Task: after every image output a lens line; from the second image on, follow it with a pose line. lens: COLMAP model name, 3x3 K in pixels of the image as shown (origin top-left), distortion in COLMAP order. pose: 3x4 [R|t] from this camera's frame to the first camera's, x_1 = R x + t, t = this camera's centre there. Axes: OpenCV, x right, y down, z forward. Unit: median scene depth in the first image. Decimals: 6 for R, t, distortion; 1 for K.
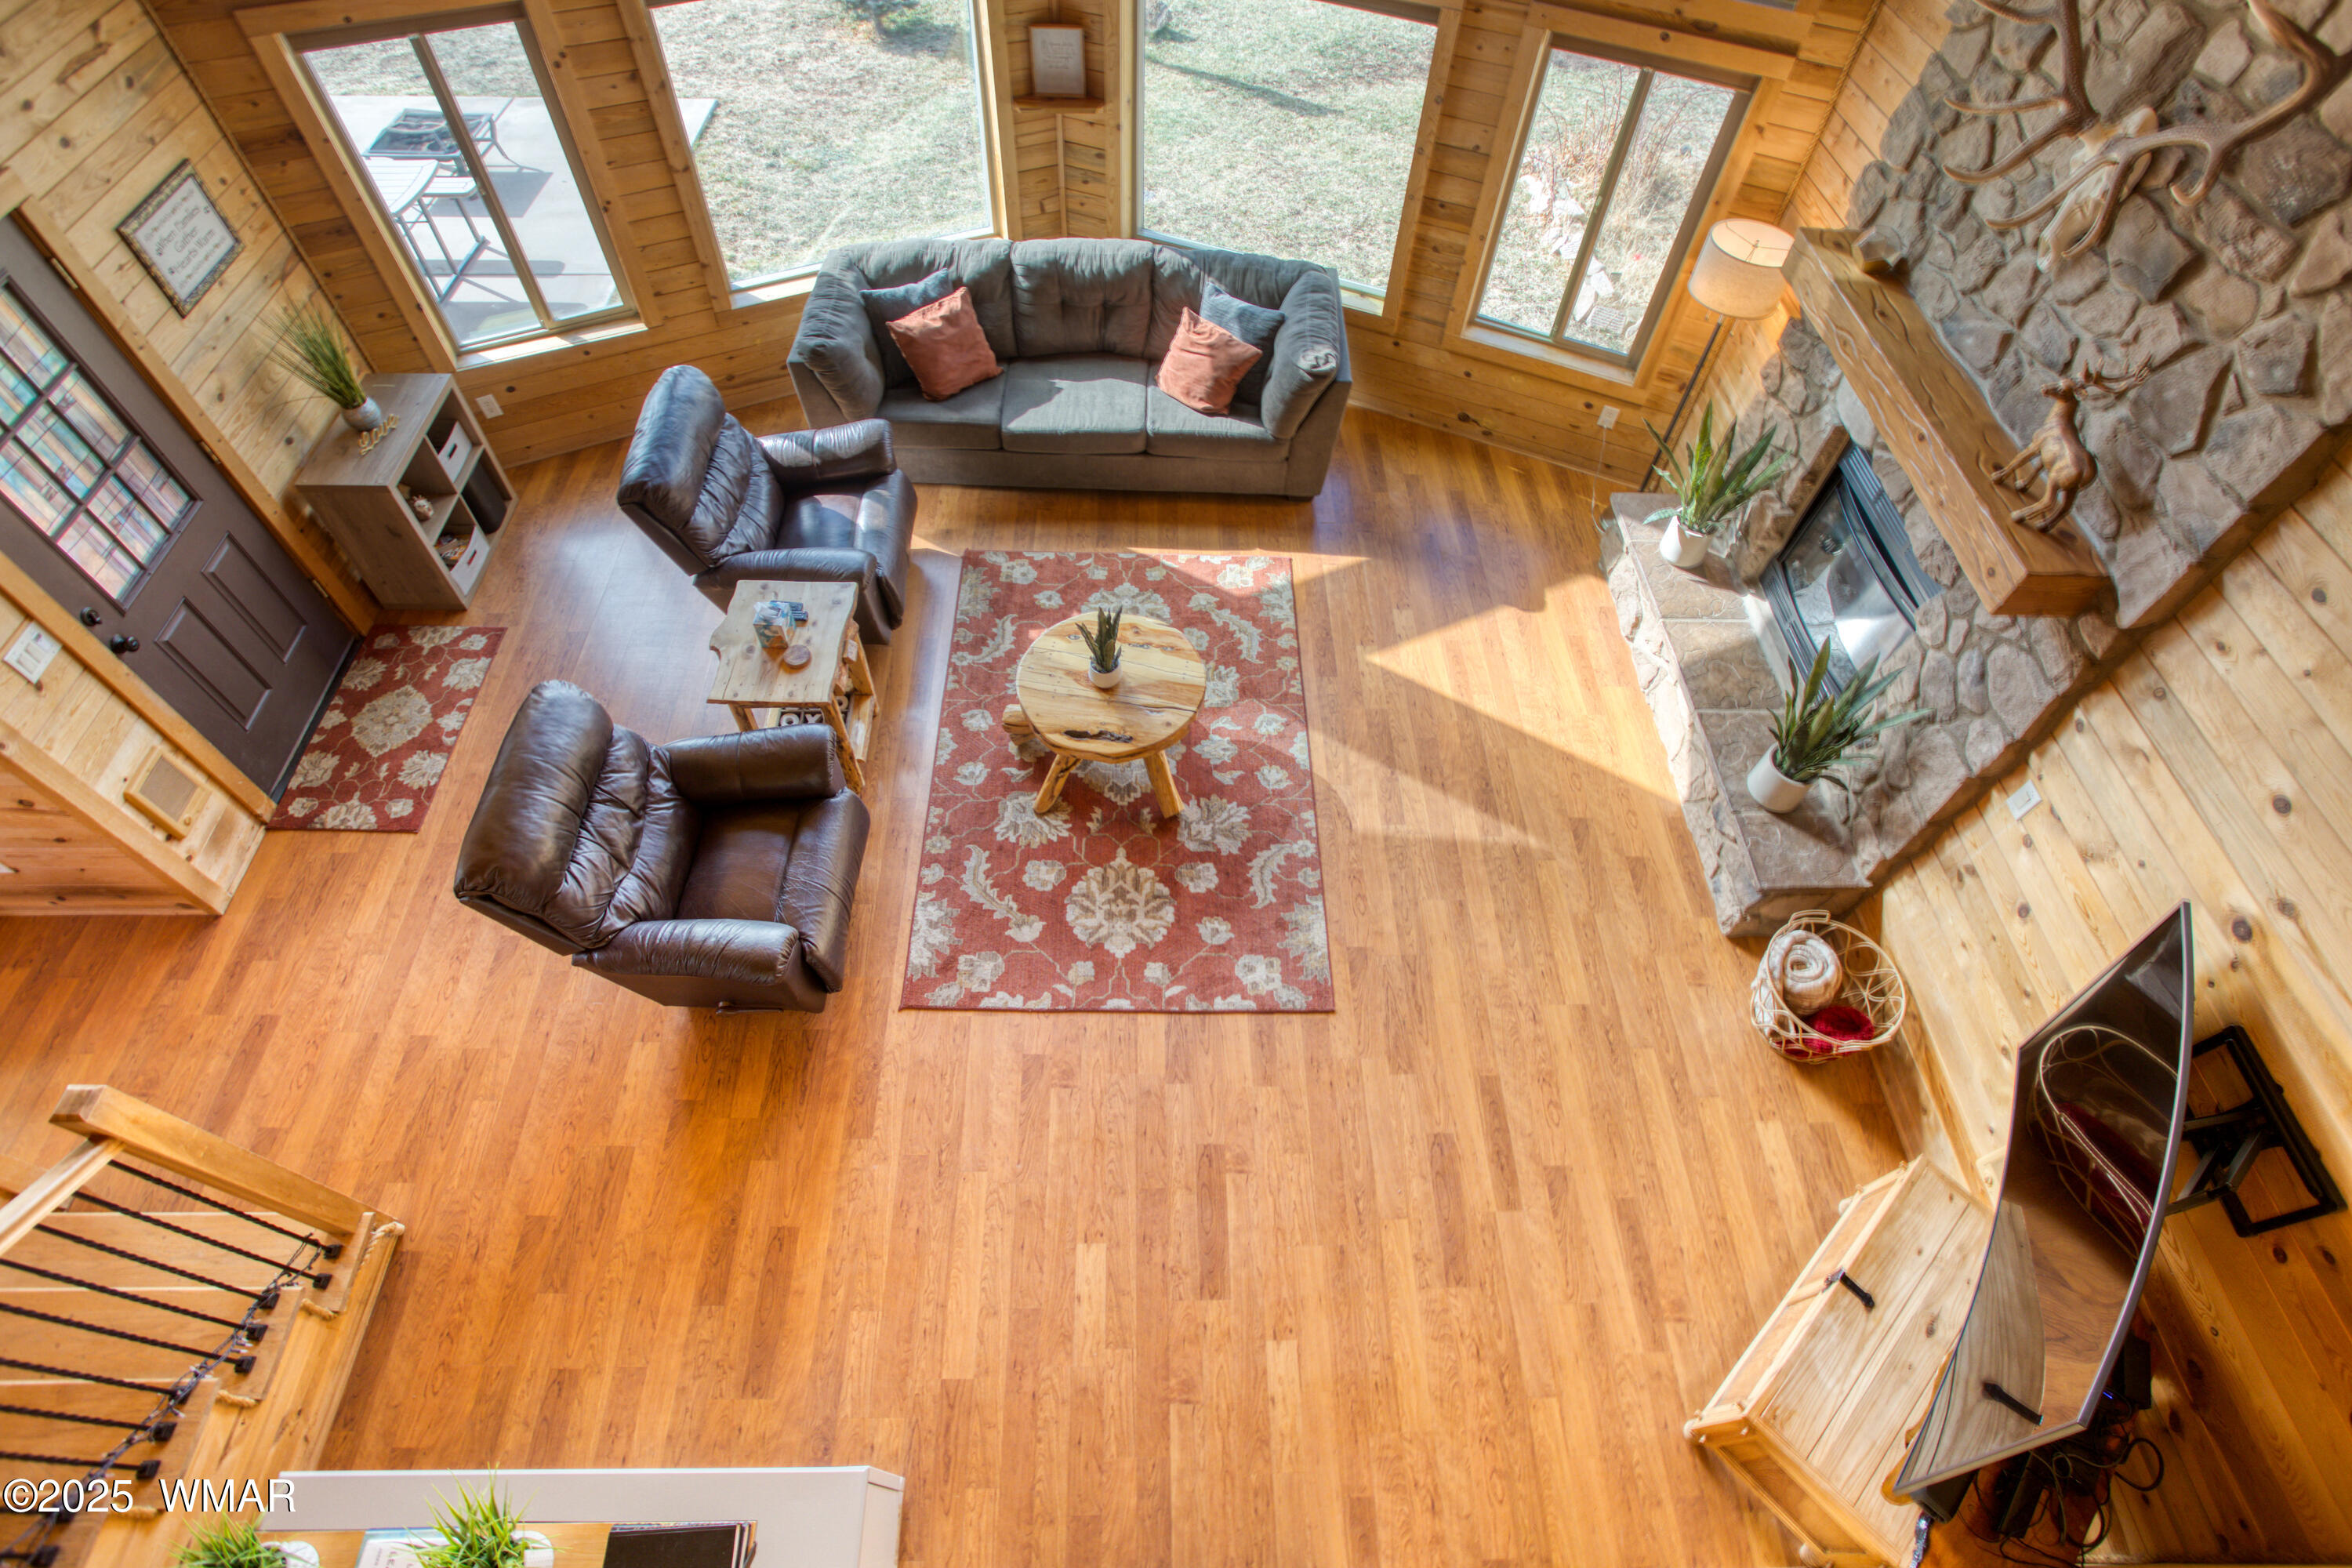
lens RADIAL K [[1170.4, 0, 1159.8], [0, 1170.4, 780.1], [0, 0, 1]] dist [-0.054564, 0.039200]
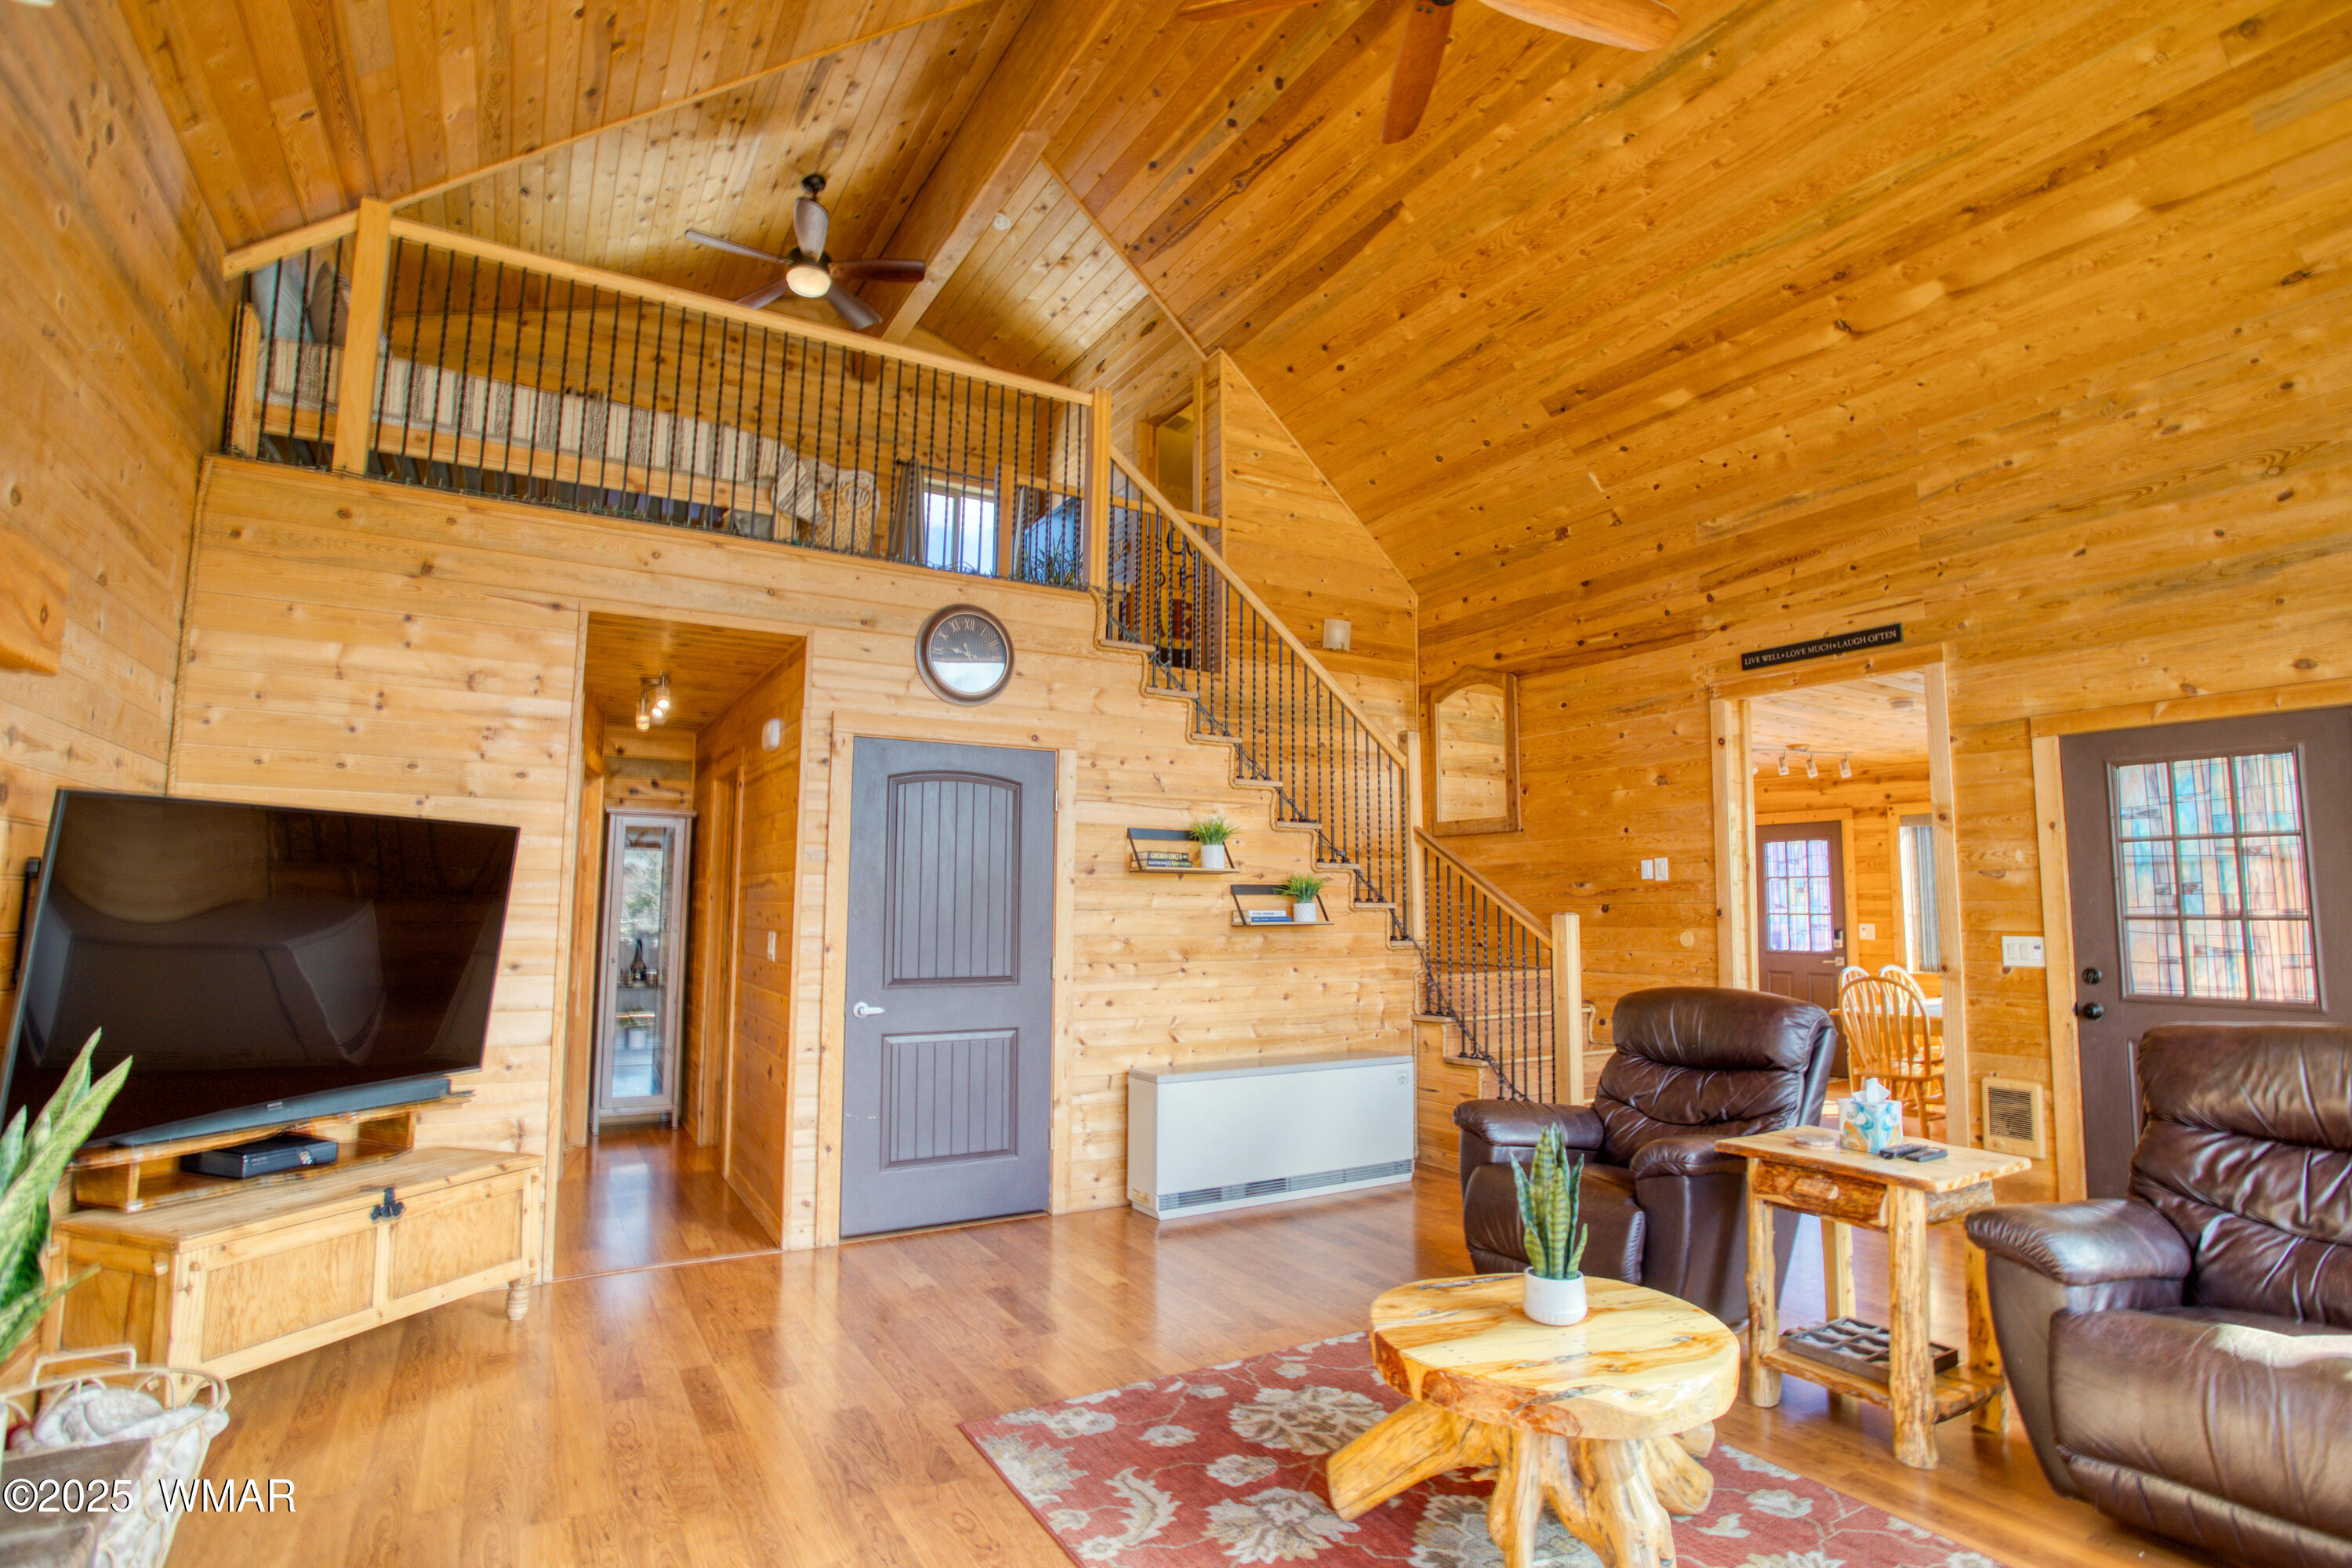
lens RADIAL K [[1170.4, 0, 1159.8], [0, 1170.4, 780.1], [0, 0, 1]] dist [-0.054564, 0.039200]
pose [[-0.878882, -0.109198, -0.464373, 0.412980], [-0.416480, 0.650325, 0.635312, -0.544599], [0.232618, 0.751767, -0.617038, 1.190973]]
